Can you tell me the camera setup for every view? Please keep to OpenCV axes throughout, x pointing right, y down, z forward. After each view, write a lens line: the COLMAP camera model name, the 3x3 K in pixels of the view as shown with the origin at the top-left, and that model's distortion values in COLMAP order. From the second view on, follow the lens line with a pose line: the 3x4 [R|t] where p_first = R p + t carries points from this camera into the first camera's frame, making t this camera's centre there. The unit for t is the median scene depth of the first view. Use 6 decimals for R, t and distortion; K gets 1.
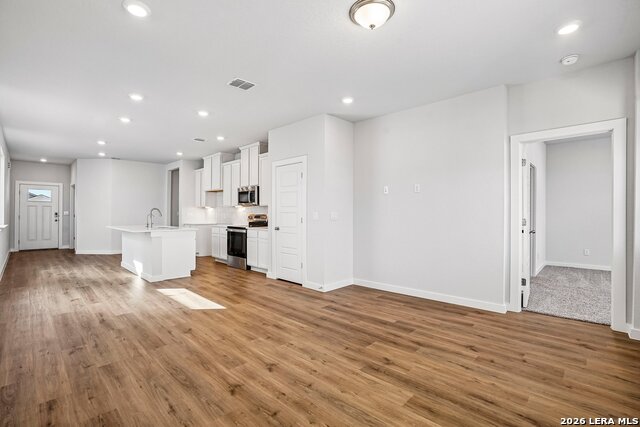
lens RADIAL K [[293.7, 0, 325.2], [0, 293.7, 211.4], [0, 0, 1]] dist [-0.058655, 0.015109]
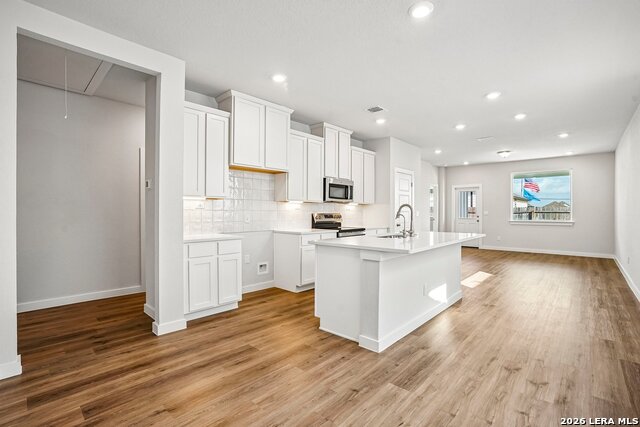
lens RADIAL K [[293.7, 0, 321.1], [0, 293.7, 215.2], [0, 0, 1]] dist [-0.058655, 0.015109]
pose [[-0.002208, -0.014789, 0.999888, -1.131234], [-0.013116, 0.999805, 0.014759, 0.004084], [-0.999912, -0.013082, -0.002402, 1.103957]]
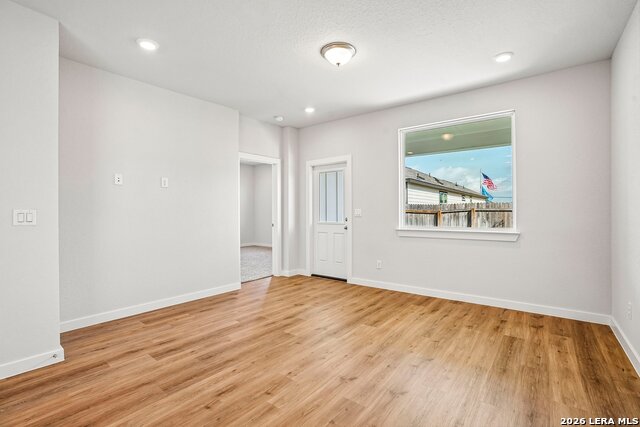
lens RADIAL K [[293.7, 0, 321.8], [0, 293.7, 209.3], [0, 0, 1]] dist [-0.058655, 0.015109]
pose [[-0.095944, 0.001412, 0.995386, -0.389890], [-0.012907, 0.999913, -0.002663, -0.001821], [-0.995303, -0.013103, -0.095918, 0.411231]]
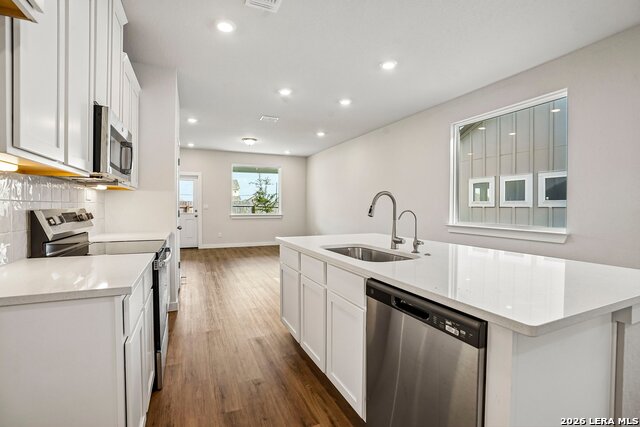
lens RADIAL K [[293.7, 0, 315.8], [0, 293.7, 210.4], [0, 0, 1]] dist [-0.058655, 0.015109]
pose [[-0.910388, -0.013977, 0.413520, -0.629428], [-0.013447, 0.999901, 0.004192, 0.007689], [-0.413538, -0.001744, -0.910485, 1.236554]]
